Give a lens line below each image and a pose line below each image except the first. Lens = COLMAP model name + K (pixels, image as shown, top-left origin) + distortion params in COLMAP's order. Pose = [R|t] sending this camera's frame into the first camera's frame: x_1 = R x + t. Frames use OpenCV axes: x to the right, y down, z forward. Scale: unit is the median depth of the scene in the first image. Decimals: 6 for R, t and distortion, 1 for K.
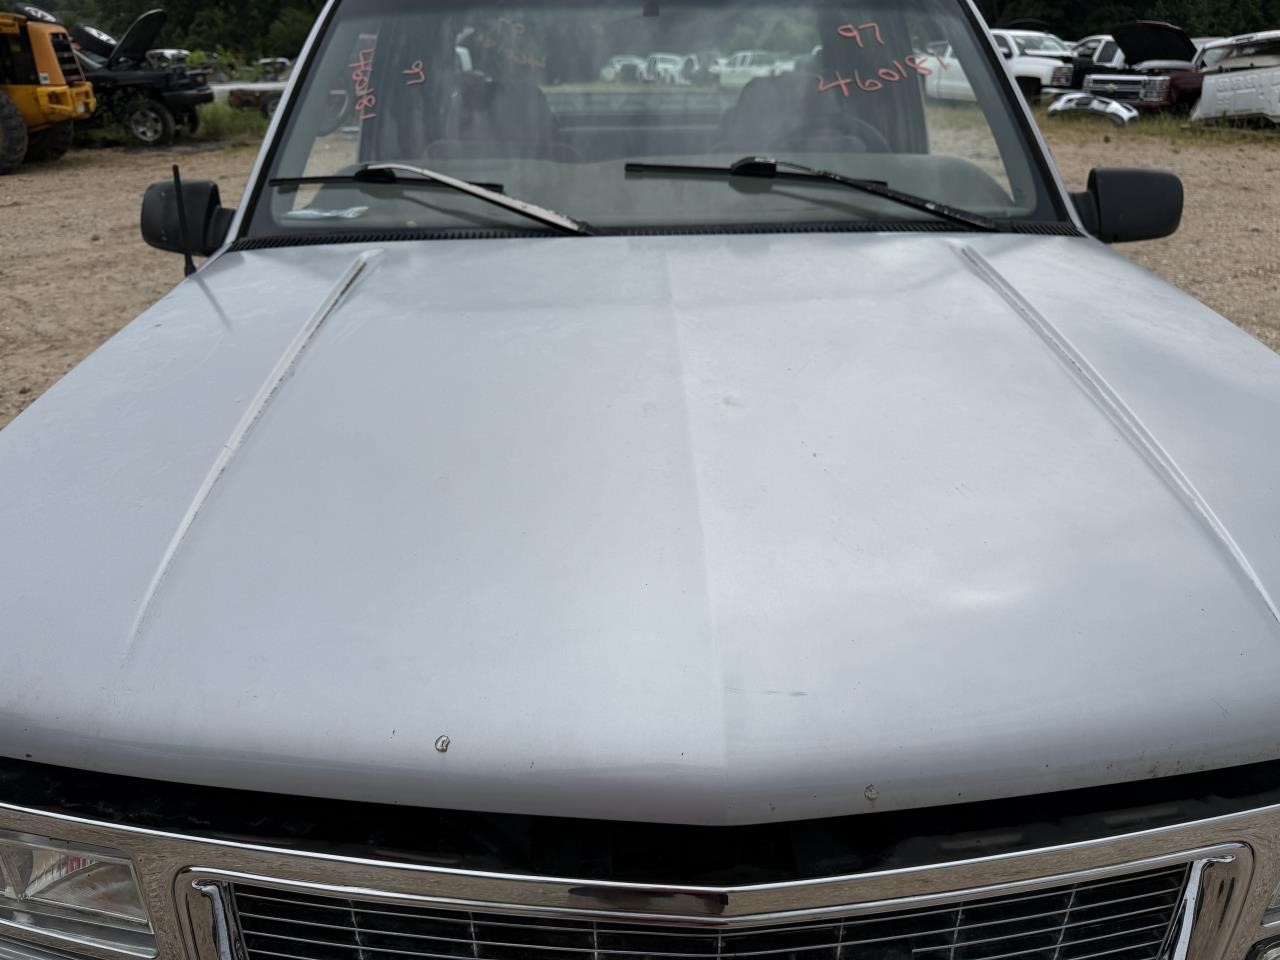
lens RADIAL K [[883.1, 0, 641.4], [0, 883.1, 457.1], [0, 0, 1]] dist [0.015438, -0.013976]
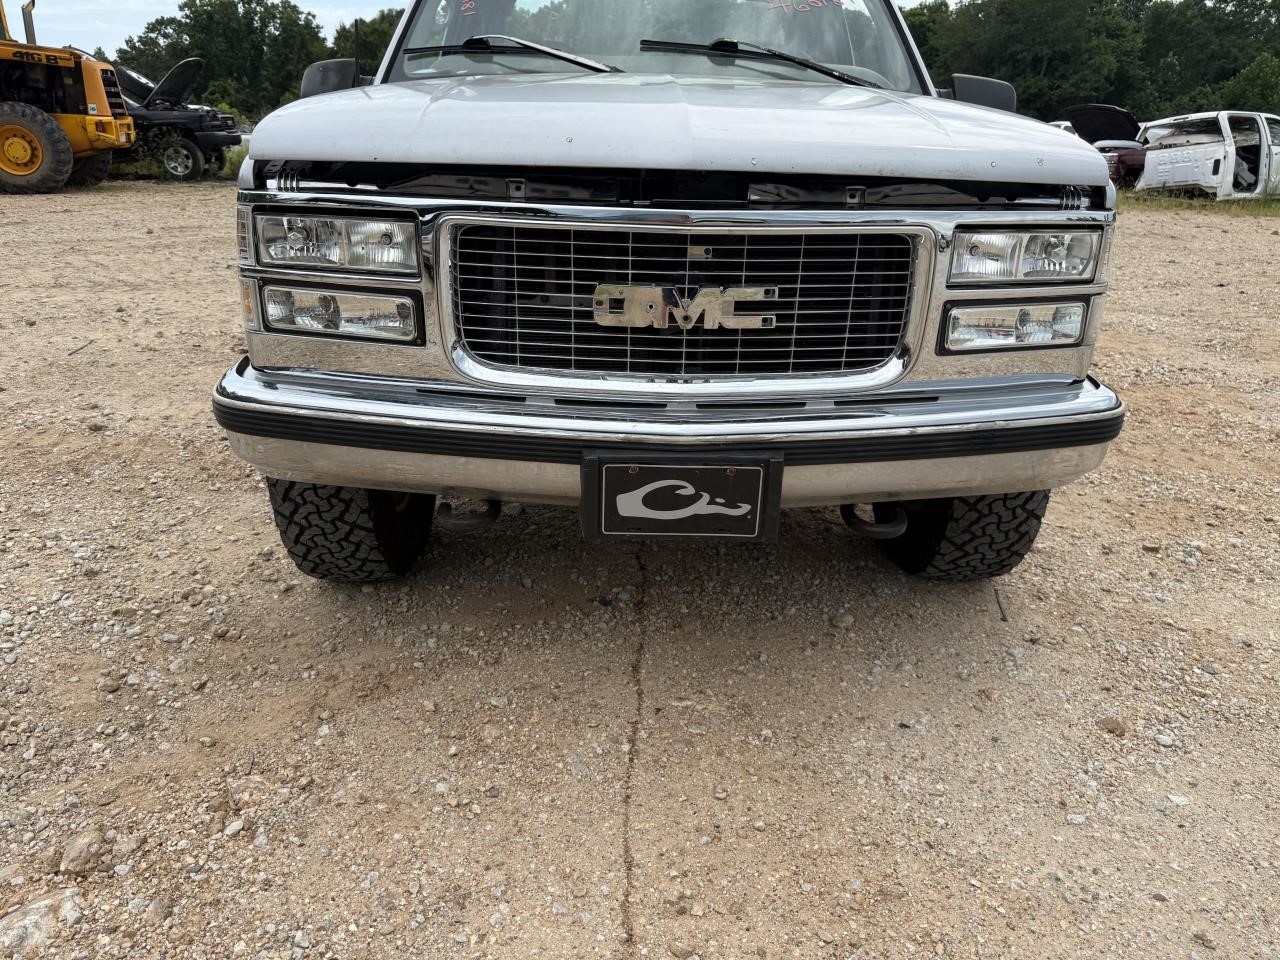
lens RADIAL K [[883.1, 0, 645.0], [0, 883.1, 469.4], [0, 0, 1]] dist [0.015438, -0.013976]
pose [[0.999323, 0.030623, 0.020393, -0.002792], [-0.029021, 0.996782, -0.074722, 0.076539], [-0.022615, 0.074080, 0.996996, -0.070237]]
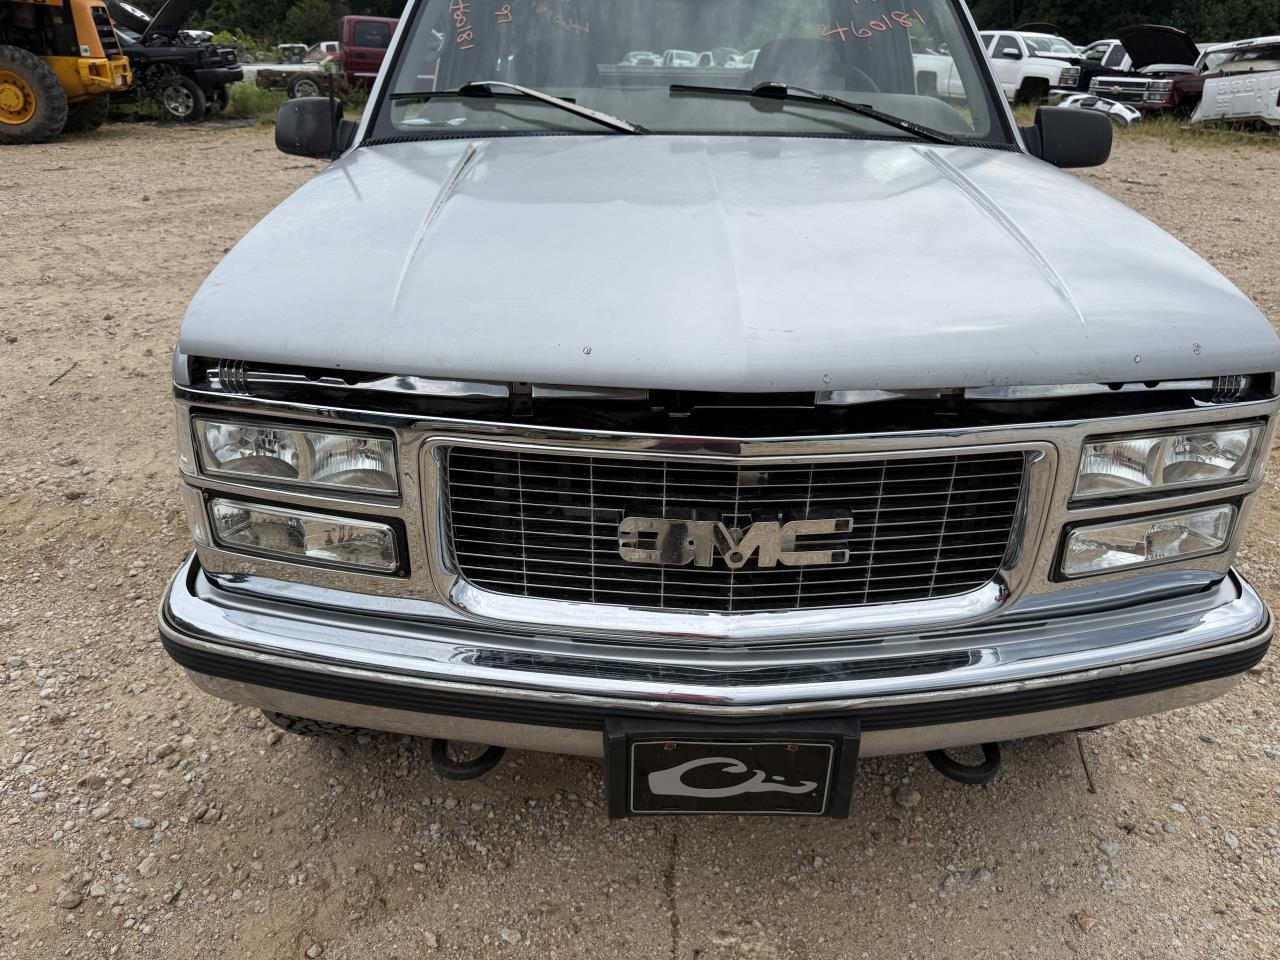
lens RADIAL K [[883.1, 0, 647.5], [0, 883.1, 469.4], [0, 0, 1]] dist [0.015438, -0.013976]
pose [[0.999665, 0.025804, 0.001772, -0.005659], [-0.025826, 0.999572, 0.013754, 0.030630], [-0.001416, -0.013795, 0.999904, -0.043546]]
